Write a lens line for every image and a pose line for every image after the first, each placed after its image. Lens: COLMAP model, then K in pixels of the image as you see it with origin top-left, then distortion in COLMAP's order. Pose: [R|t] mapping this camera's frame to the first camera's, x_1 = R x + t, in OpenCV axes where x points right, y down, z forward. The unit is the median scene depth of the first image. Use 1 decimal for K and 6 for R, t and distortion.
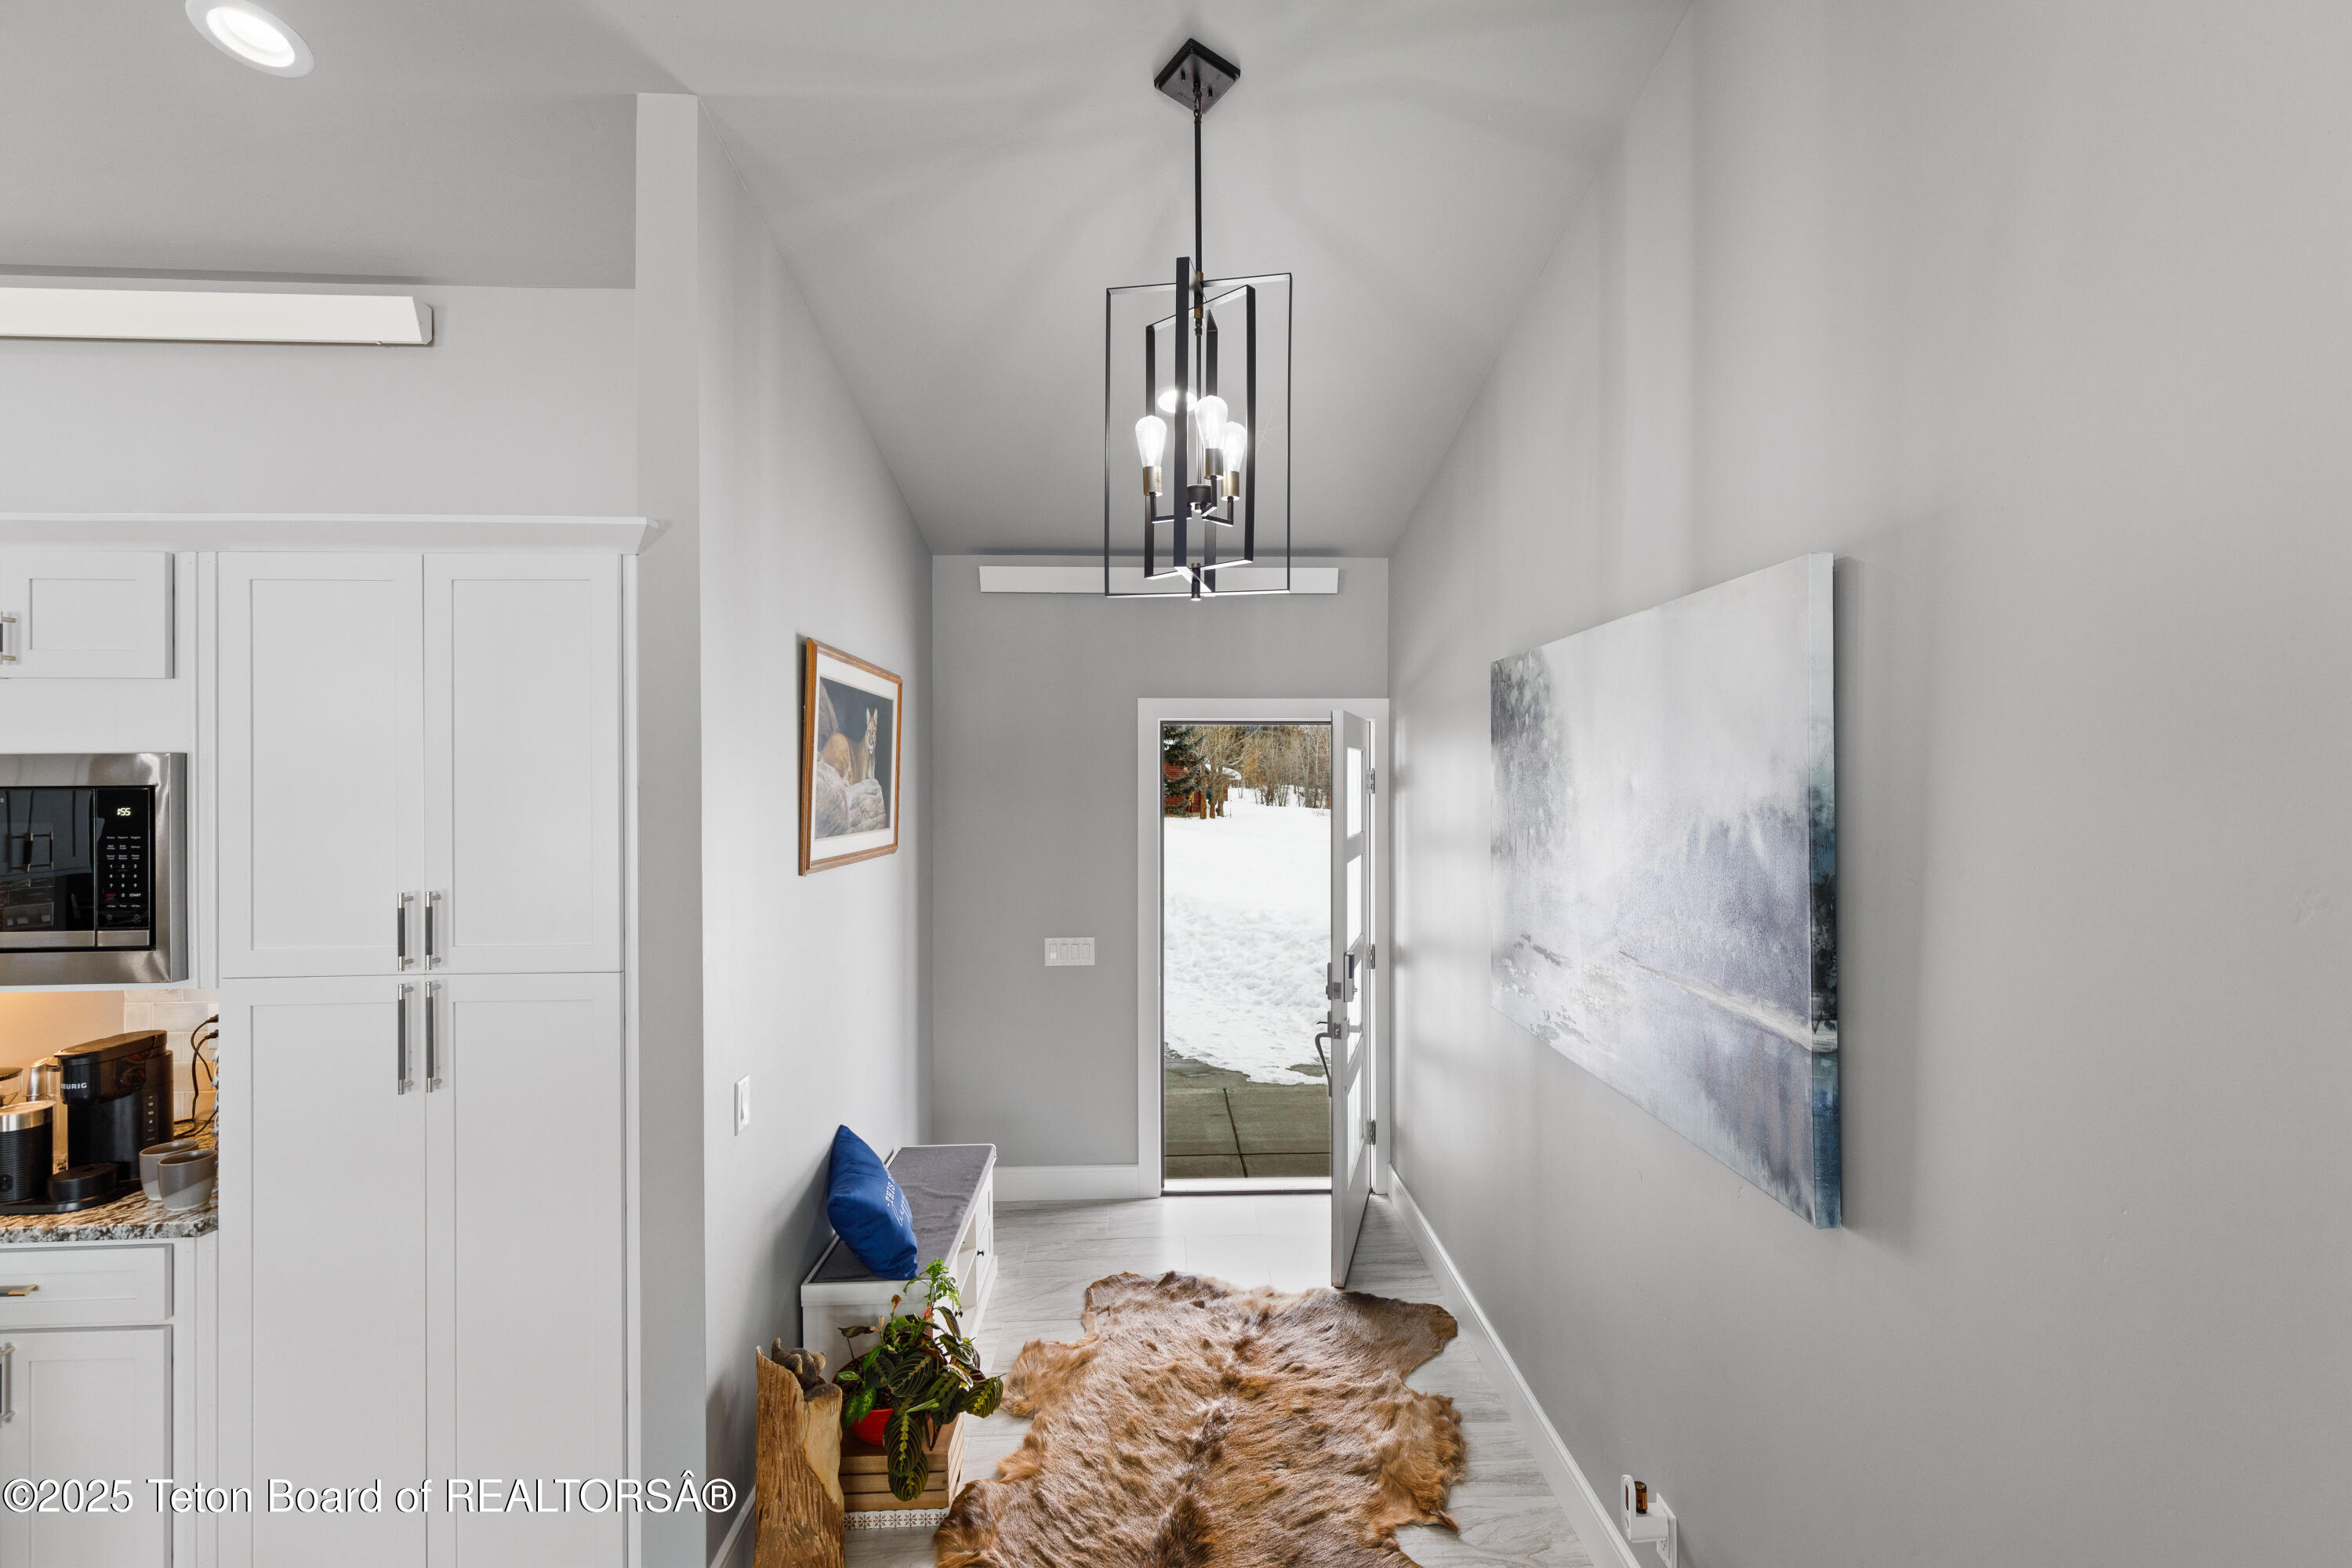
lens RADIAL K [[1084.4, 0, 1217.1], [0, 1084.4, 776.5], [0, 0, 1]] dist [0.004917, 0.000477]
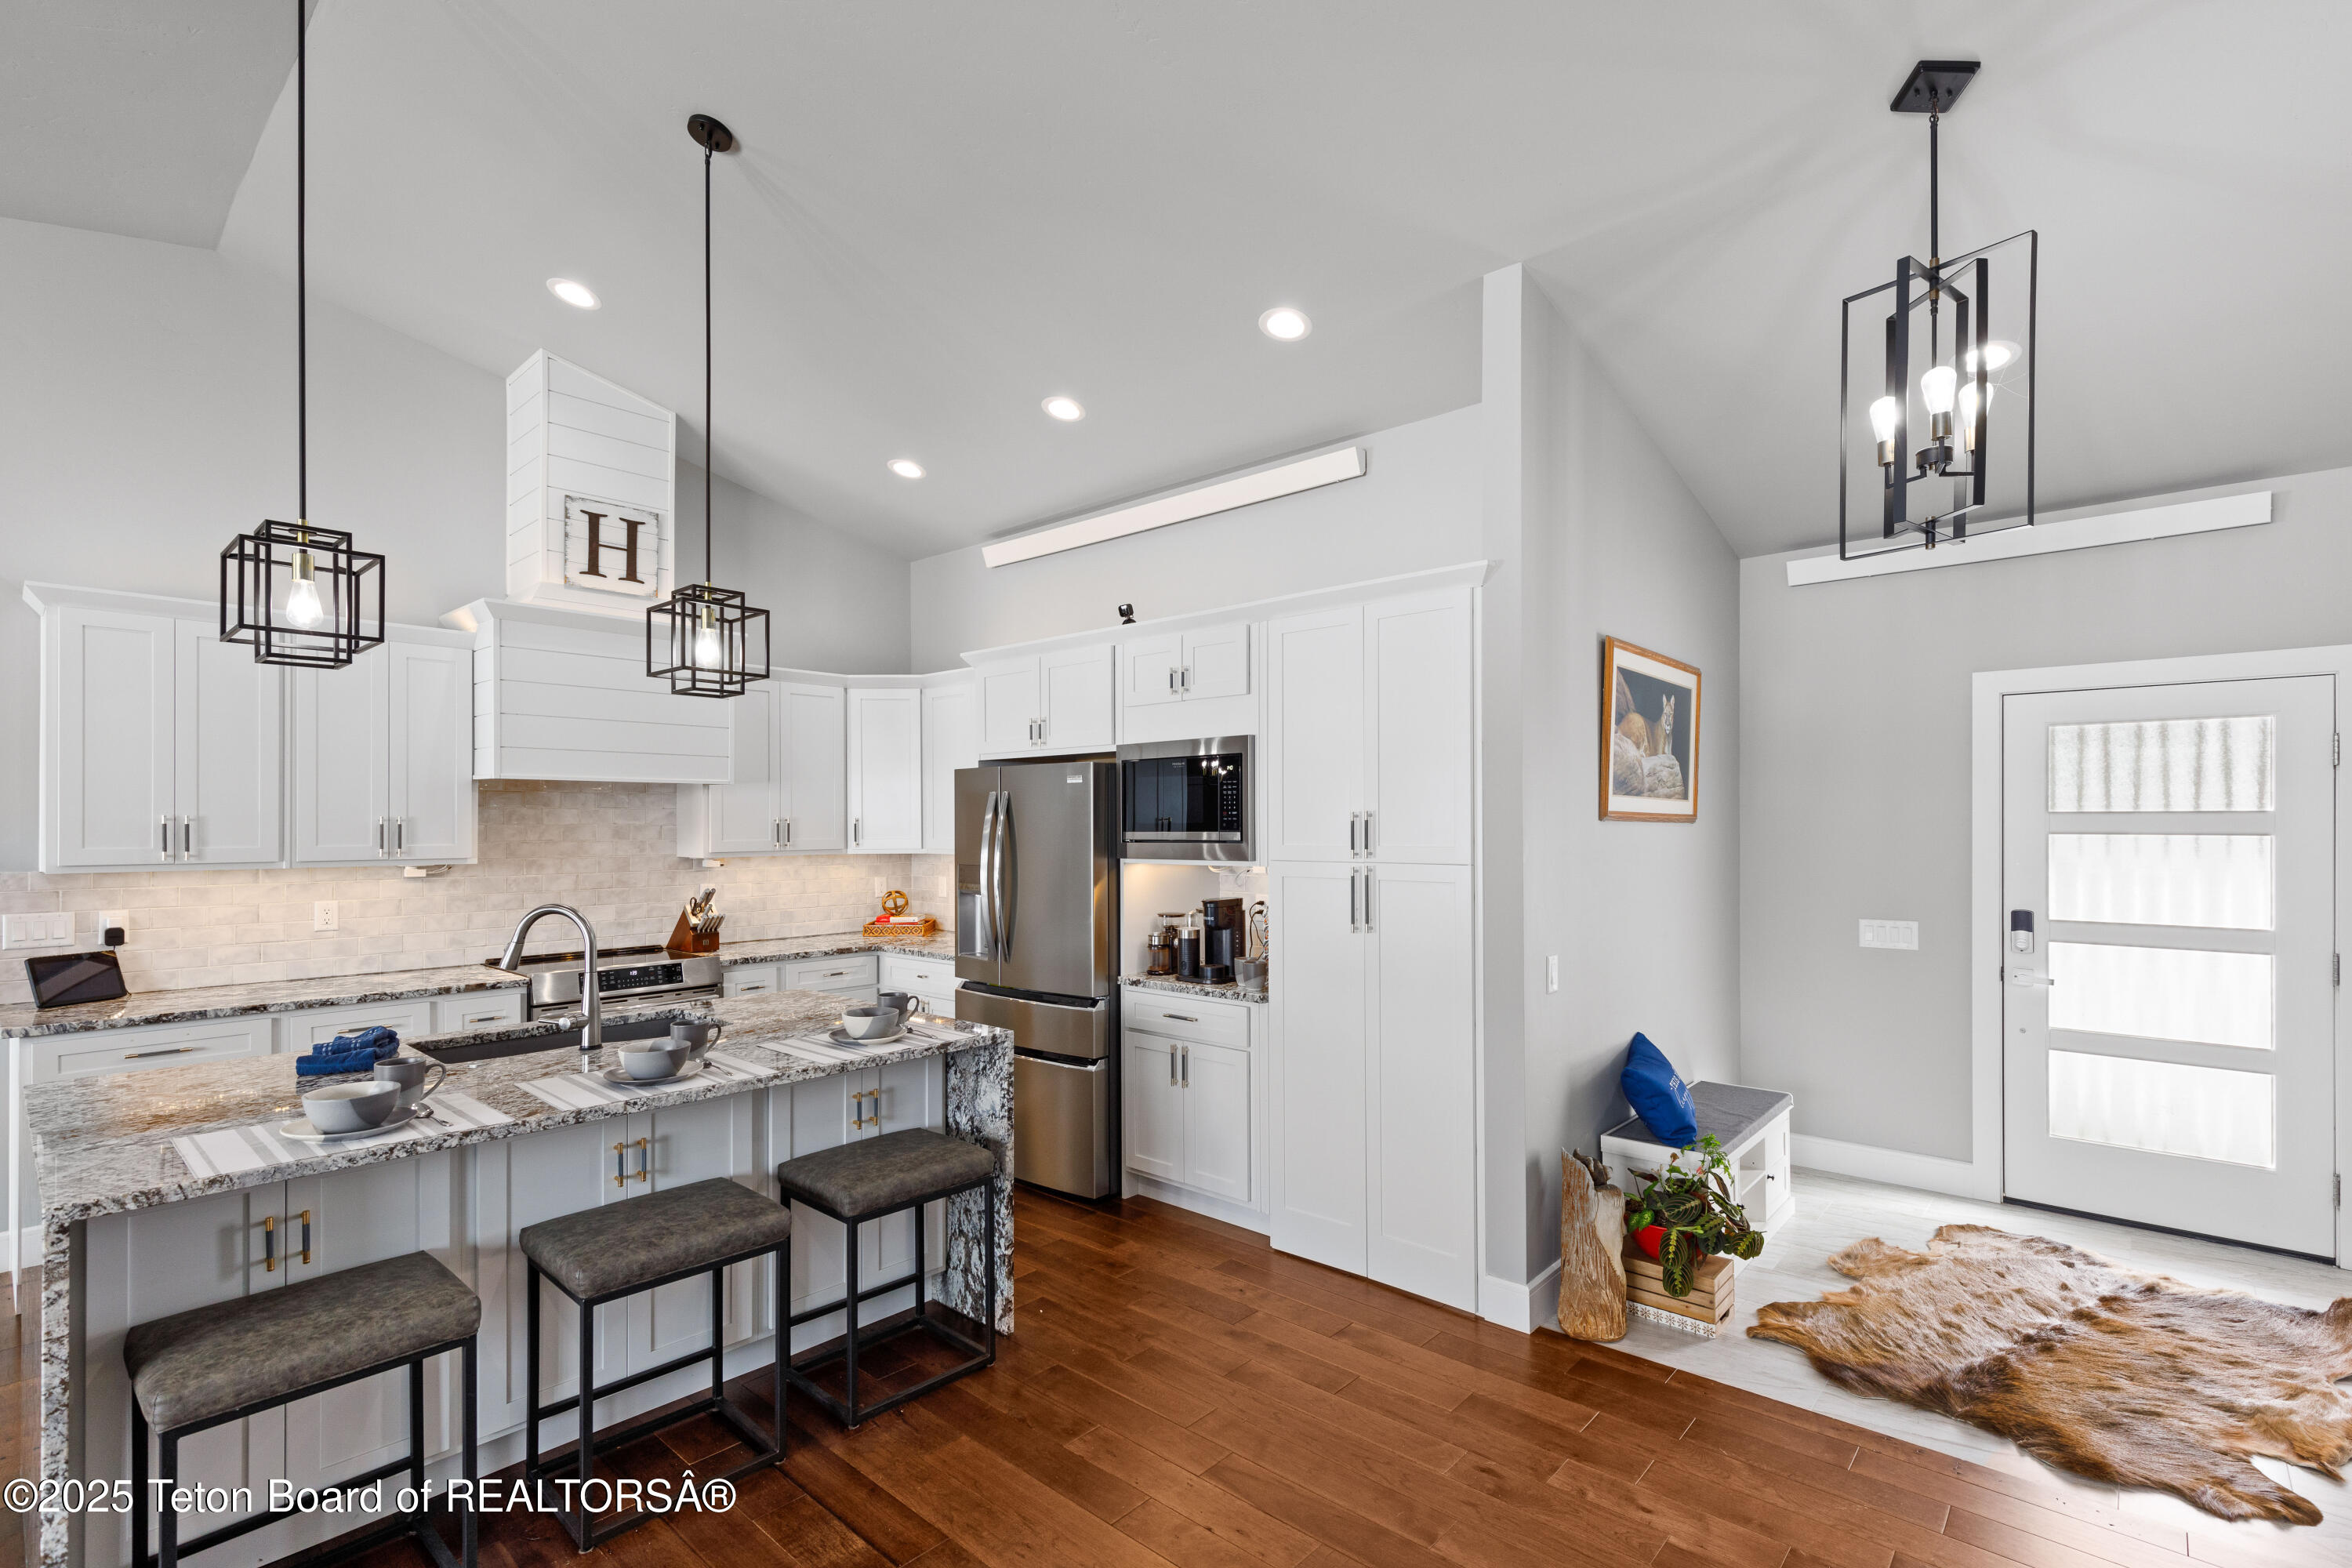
lens RADIAL K [[1083.6, 0, 1181.1], [0, 1083.6, 817.3], [0, 0, 1]] dist [0.009839, -0.000406]
pose [[0.710705, 0.000020, -0.703490, 0.206579], [-0.000060, 1.000000, -0.000032, 0.105982], [0.703490, 0.000065, 0.710705, -0.327129]]
